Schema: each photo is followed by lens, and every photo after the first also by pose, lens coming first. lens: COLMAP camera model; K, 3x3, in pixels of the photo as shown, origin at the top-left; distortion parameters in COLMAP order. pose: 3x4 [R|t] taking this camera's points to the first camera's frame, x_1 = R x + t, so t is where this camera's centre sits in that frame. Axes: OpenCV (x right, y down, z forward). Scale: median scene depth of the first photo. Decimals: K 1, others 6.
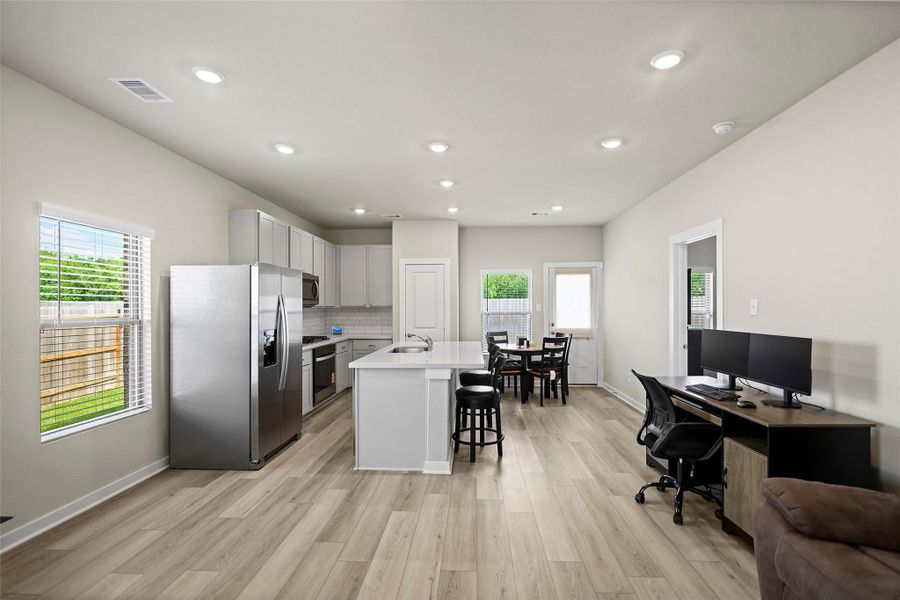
lens RADIAL K [[418.3, 0, 454.8], [0, 418.3, 307.3], [0, 0, 1]] dist [0.000009, -0.000466]
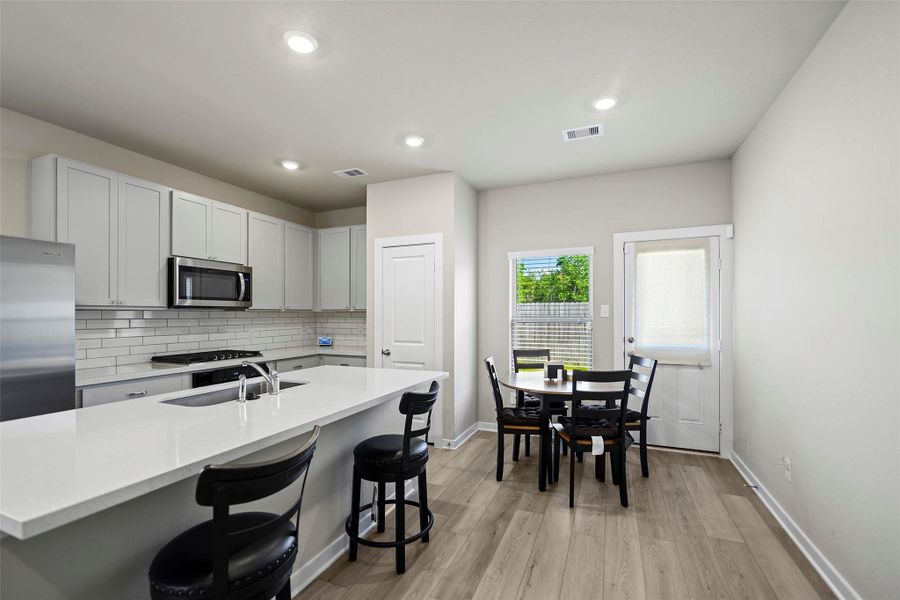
lens RADIAL K [[393.1, 0, 452.9], [0, 393.1, 314.9], [0, 0, 1]] dist [-0.000532, 0.000027]
pose [[0.941227, 0.001060, -0.337773, 0.345458], [-0.000035, 0.999995, 0.003041, 0.008675], [0.337775, -0.002850, 0.941223, 0.753968]]
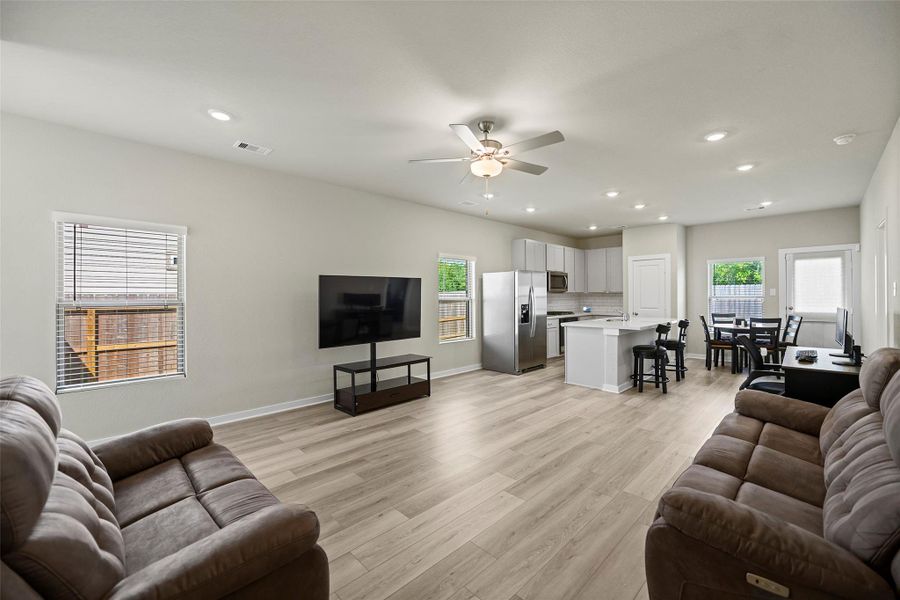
lens RADIAL K [[365.0, 0, 452.9], [0, 365.0, 295.1], [0, 0, 1]] dist [-0.003506, -0.000508]
pose [[0.736447, -0.003022, -0.676489, 0.422334], [0.003474, 0.999994, -0.000685, 0.010626], [0.676486, -0.001846, 0.736453, -0.428286]]
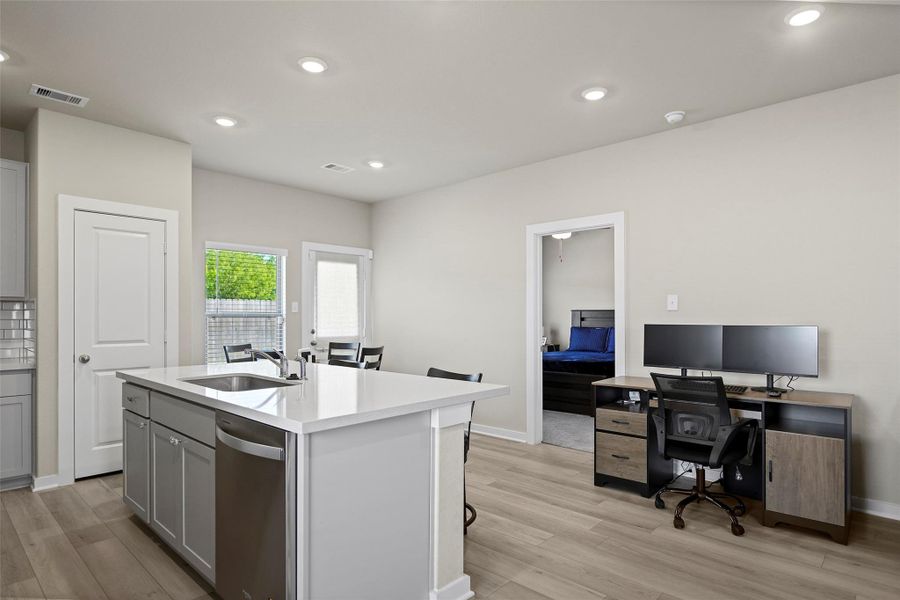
lens RADIAL K [[494.0, 0, 458.4], [0, 494.0, 317.5], [0, 0, 1]] dist [-0.005885, 0.000074]
pose [[0.636605, 0.003265, 0.771183, -0.459820], [-0.003268, 0.999993, -0.001536, 0.033011], [-0.771183, -0.001542, 0.636611, 0.534010]]
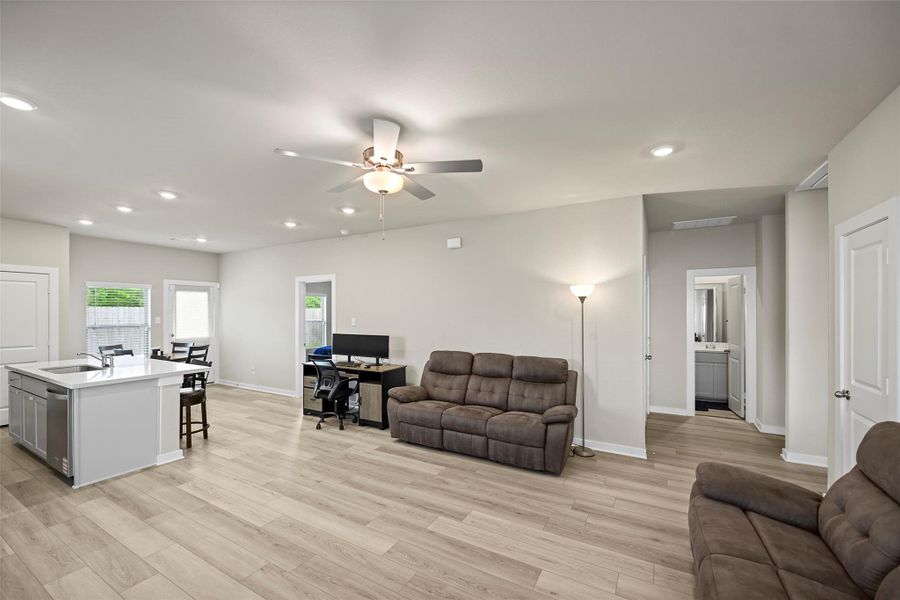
lens RADIAL K [[366.4, 0, 449.6], [0, 366.4, 312.3], [0, 0, 1]] dist [-0.008278, 0.000290]
pose [[0.452369, 0.004212, 0.891821, -0.558285], [-0.002178, 0.999991, -0.003618, -0.034909], [-0.891828, -0.000305, 0.452374, -0.188391]]
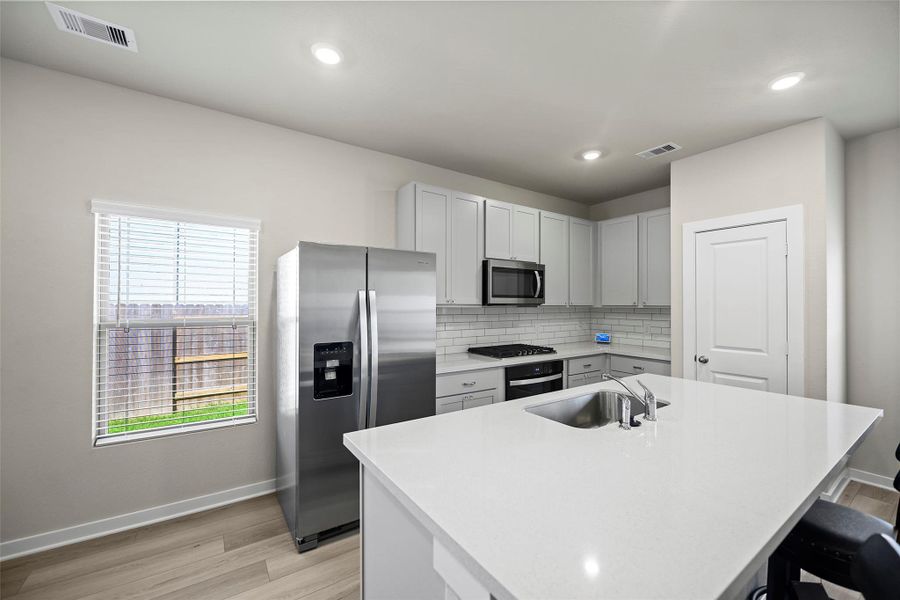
lens RADIAL K [[365.0, 0, 448.5], [0, 365.0, 298.4], [0, 0, 1]] dist [-0.003506, -0.000508]
pose [[0.602174, -0.007630, -0.798329, 0.123597], [-0.005743, 0.999887, -0.013887, -0.007963], [0.798344, 0.012947, 0.602062, 0.753839]]
